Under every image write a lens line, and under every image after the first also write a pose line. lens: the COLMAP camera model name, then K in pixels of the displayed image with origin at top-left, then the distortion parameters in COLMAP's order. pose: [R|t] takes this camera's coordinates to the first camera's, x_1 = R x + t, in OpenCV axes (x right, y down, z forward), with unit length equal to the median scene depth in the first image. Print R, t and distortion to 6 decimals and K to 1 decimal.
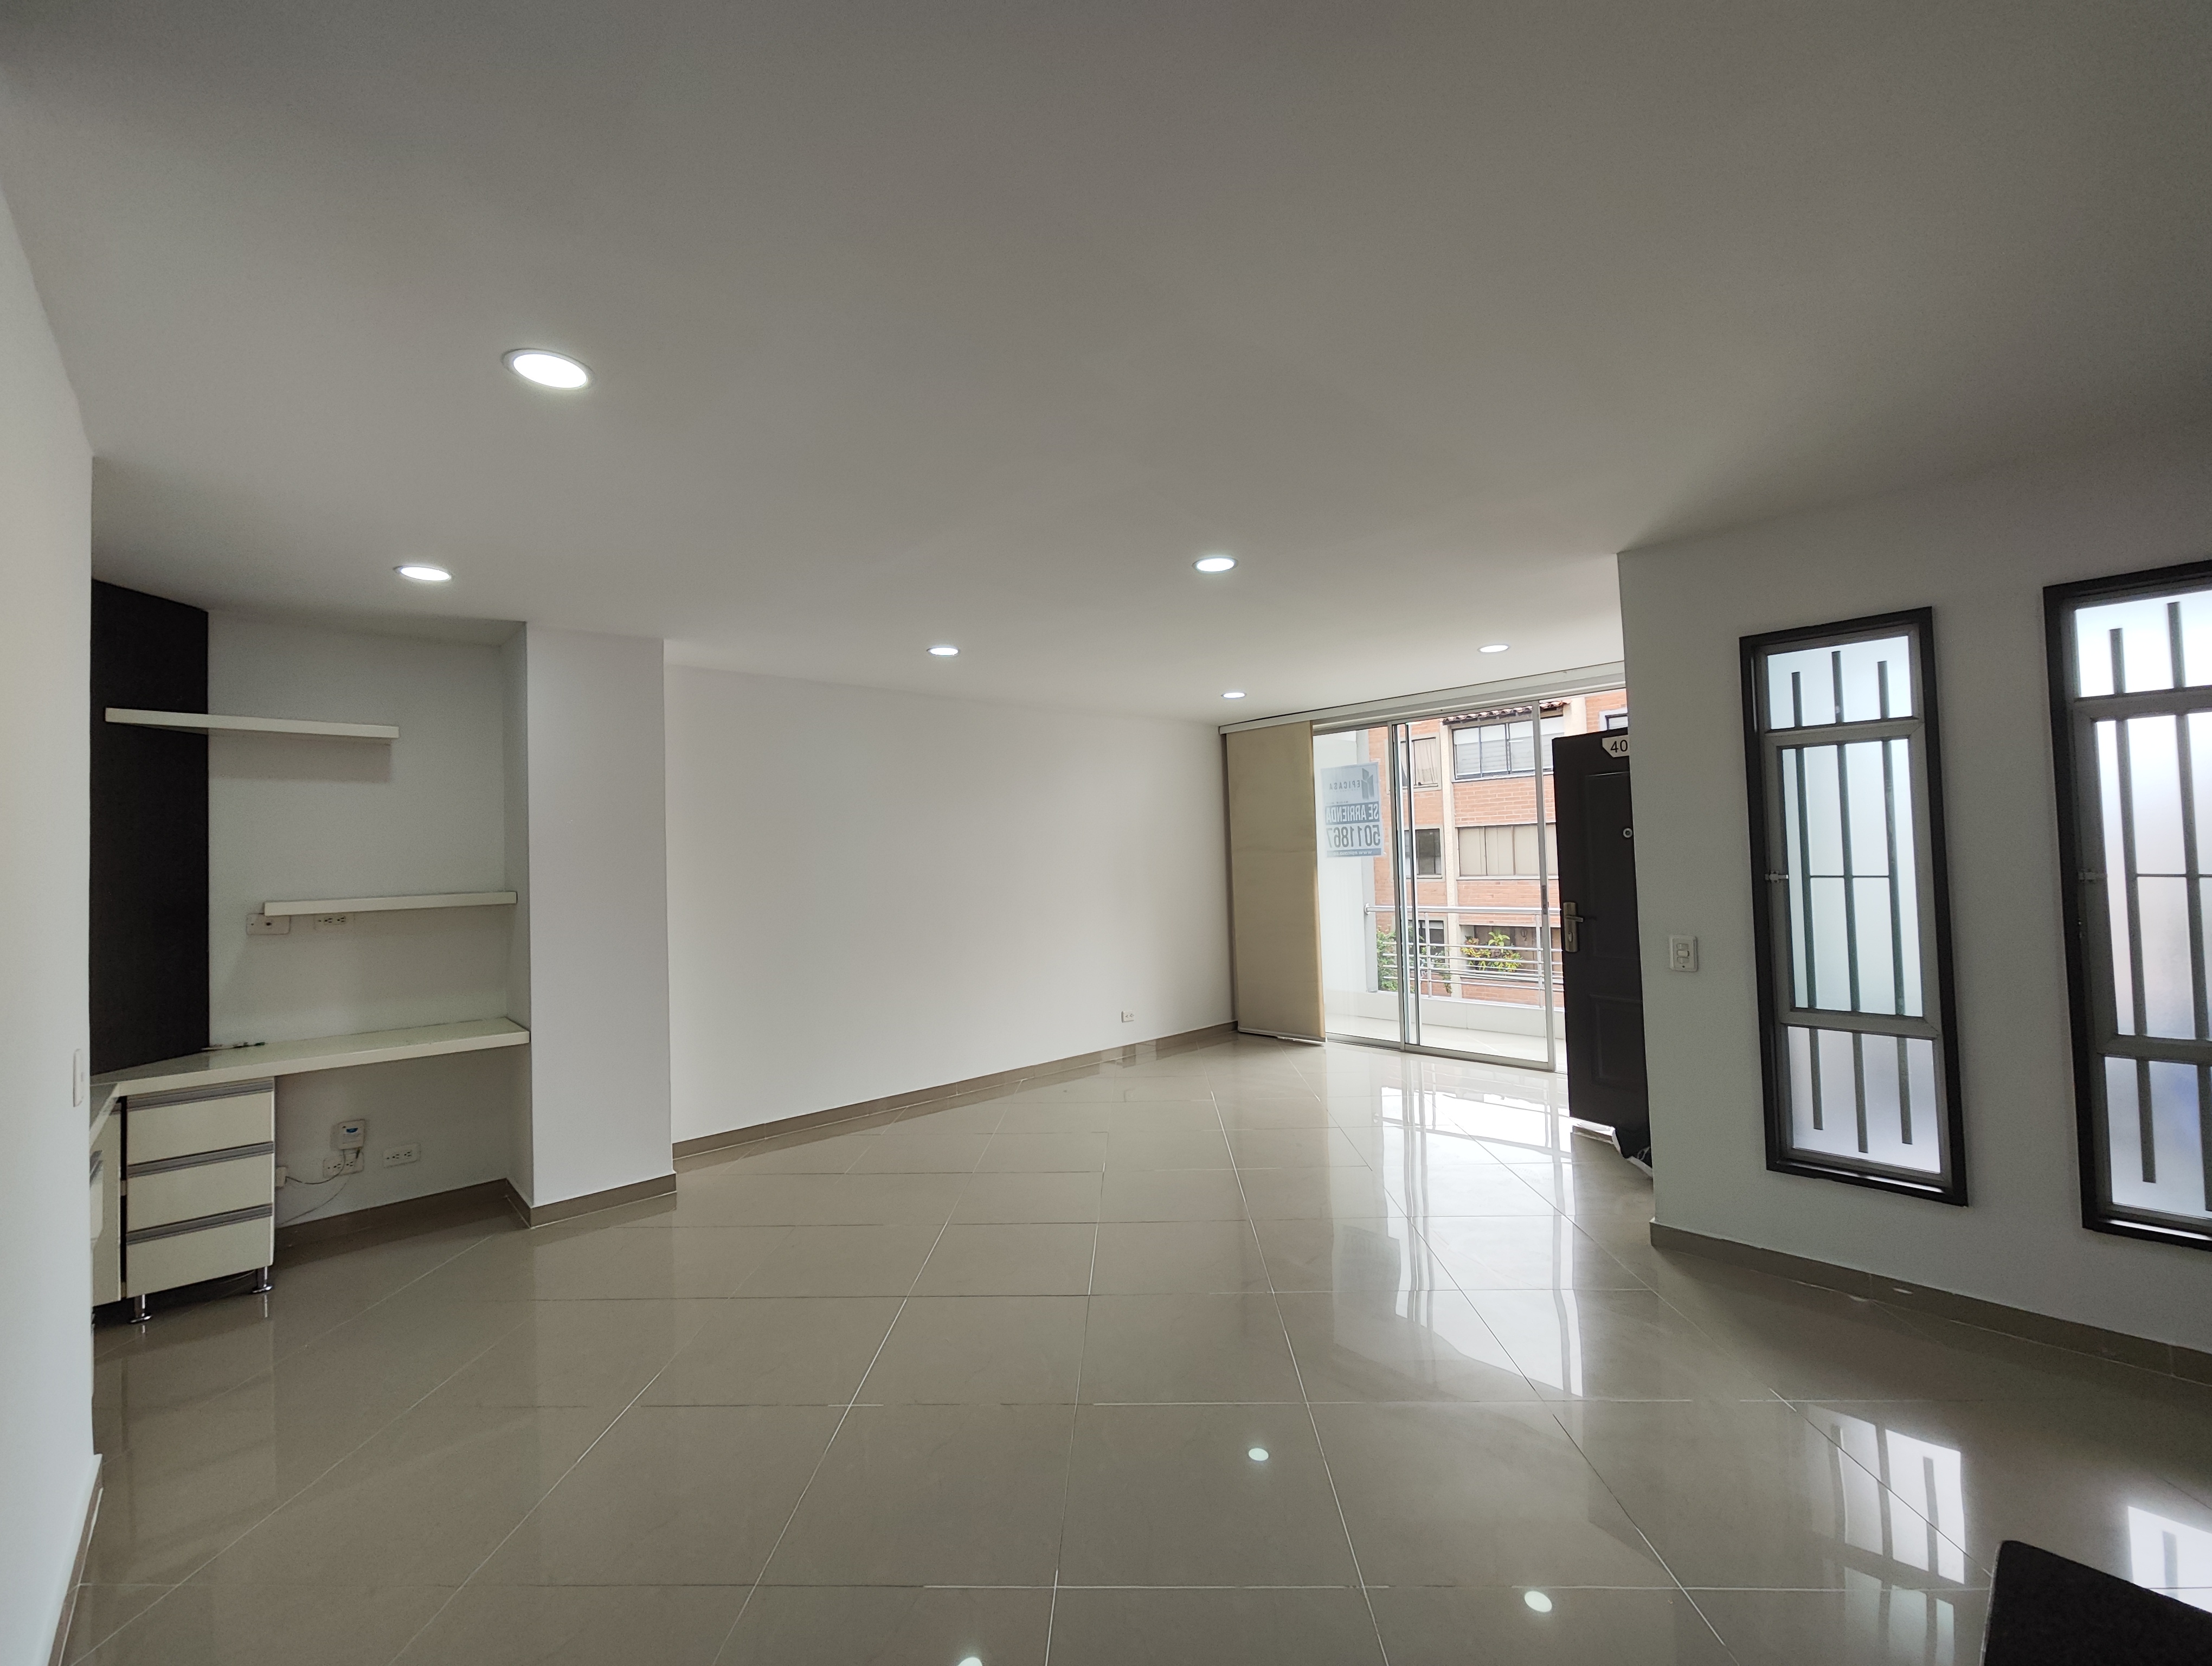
lens RADIAL K [[924.1, 0, 1103.6], [0, 924.1, 831.3], [0, 0, 1]] dist [0.001997, 0.000722]
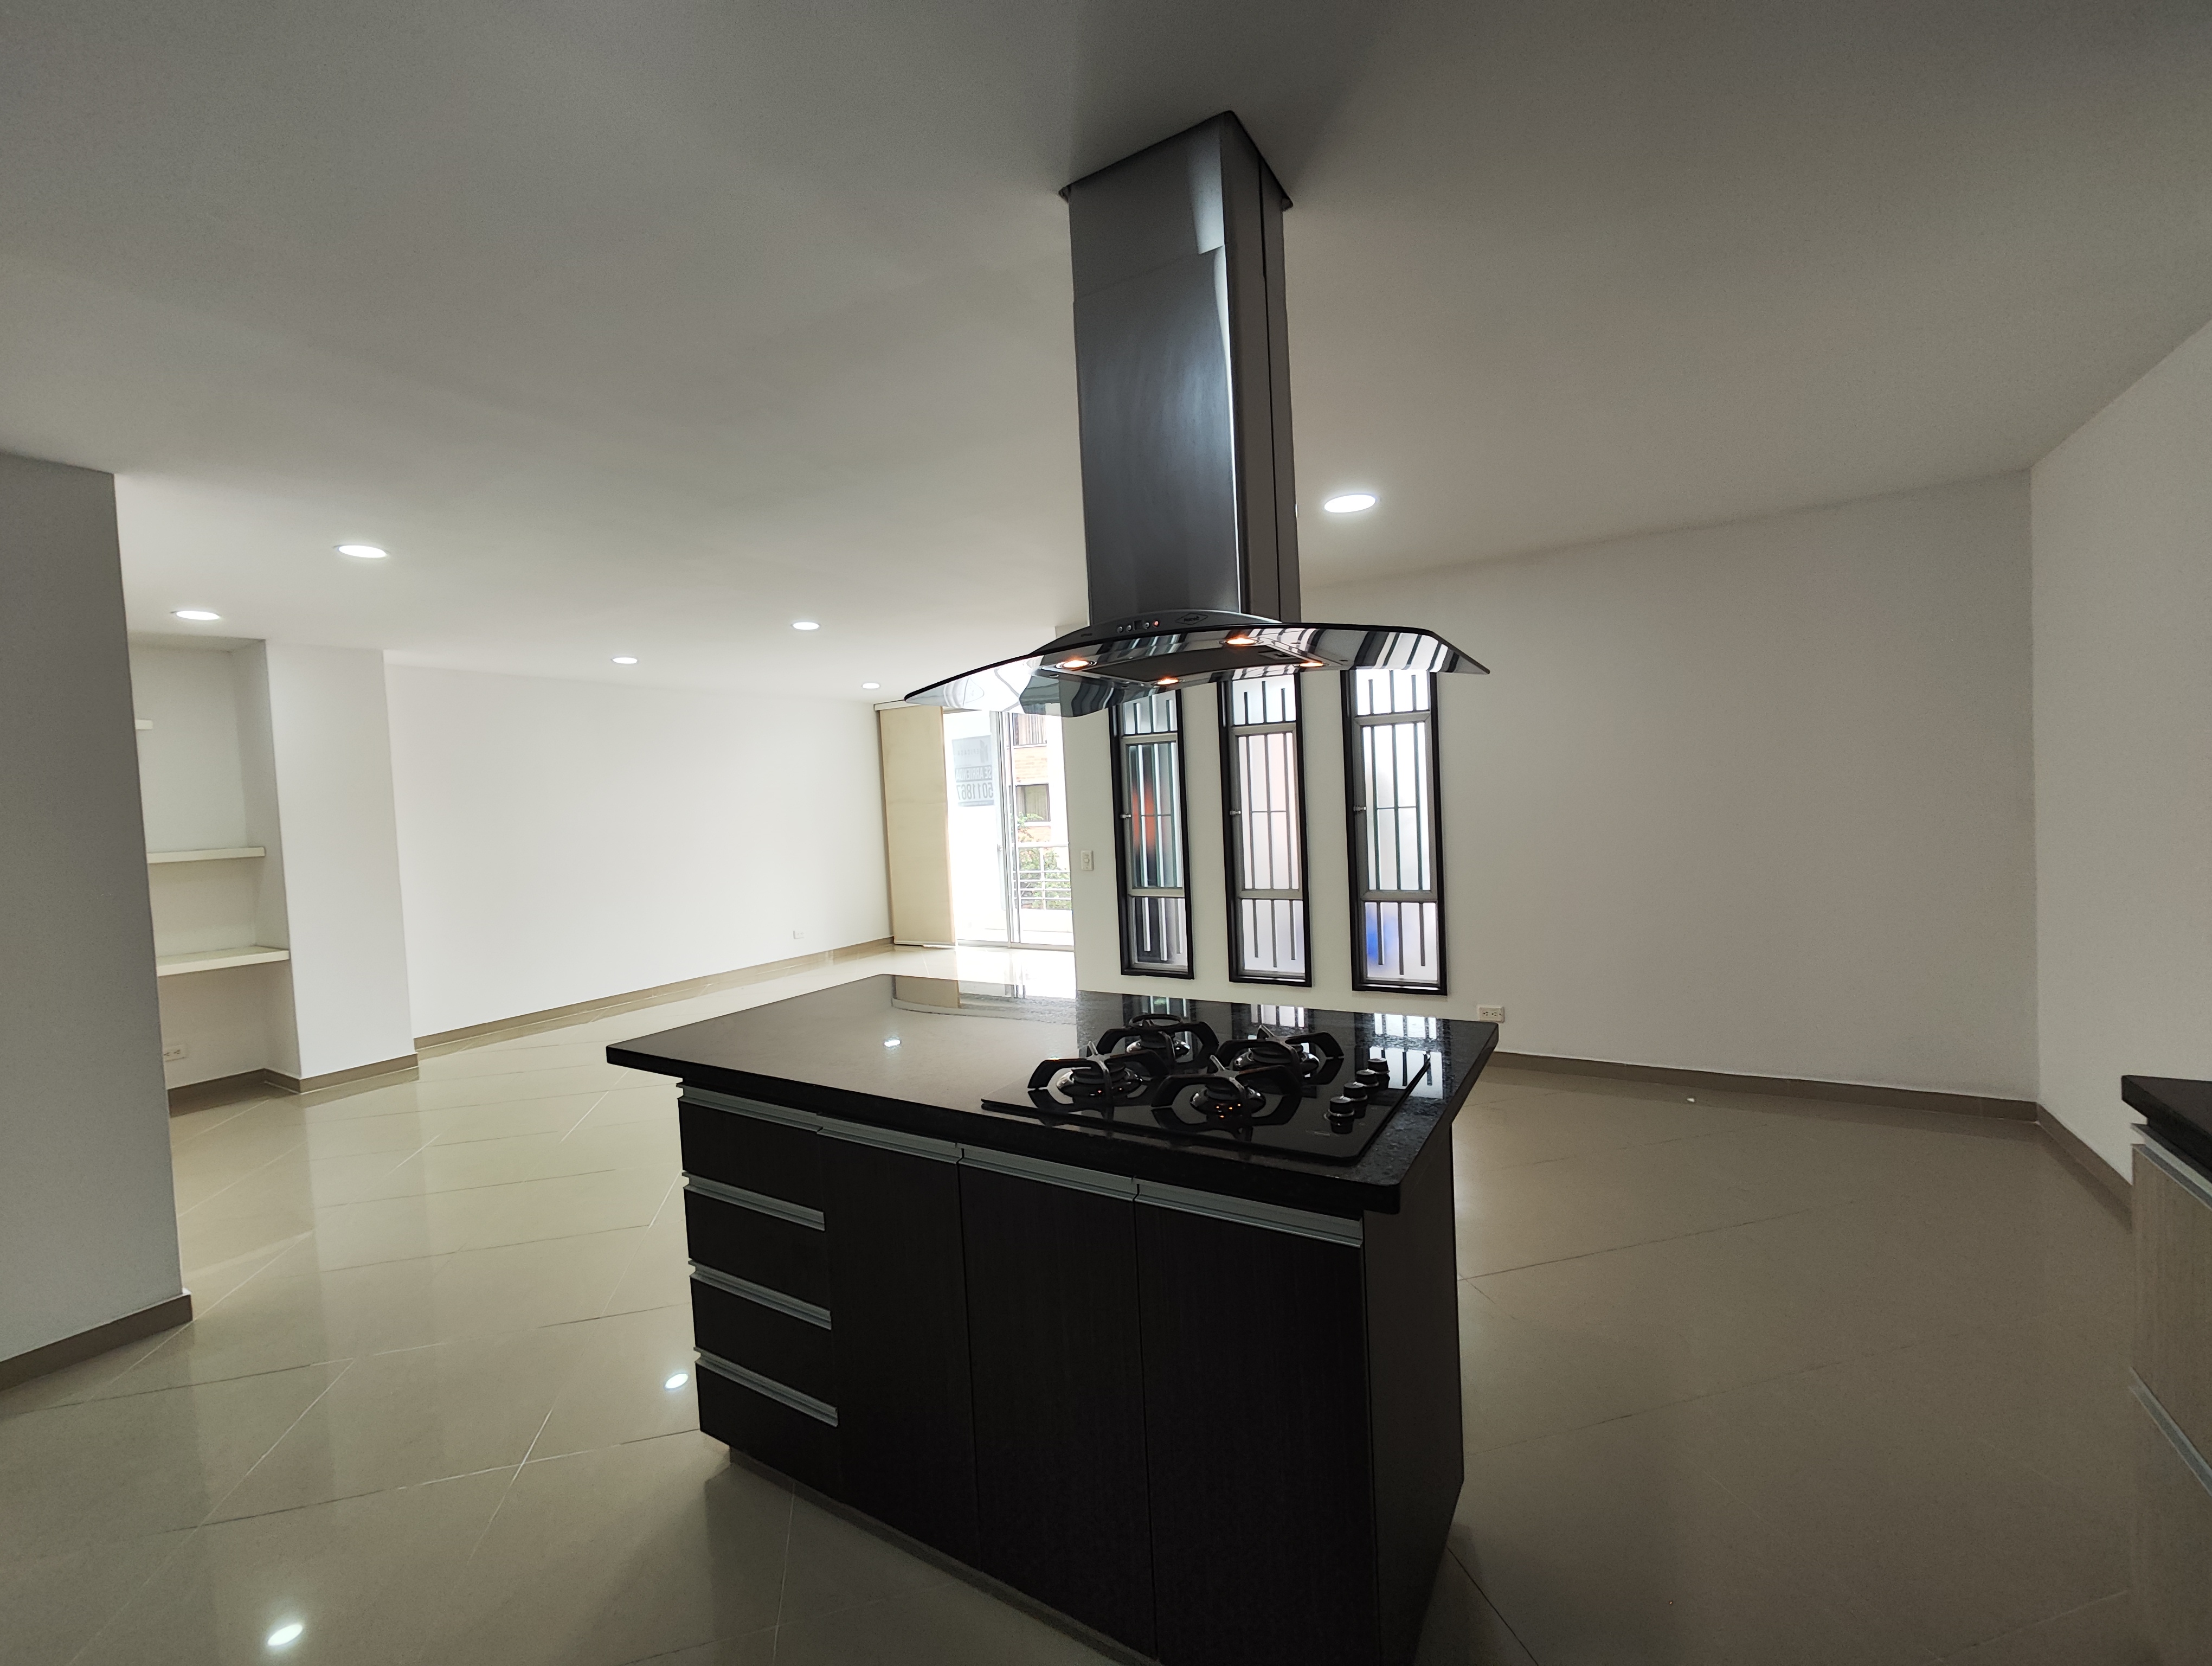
lens RADIAL K [[924.1, 0, 1095.1], [0, 924.1, 838.6], [0, 0, 1]] dist [0.001997, 0.000722]
pose [[0.963411, -0.026607, 0.266705, 0.139580], [0.009502, 0.997825, 0.065223, -0.019143], [-0.267861, -0.060302, 0.961569, -0.558788]]
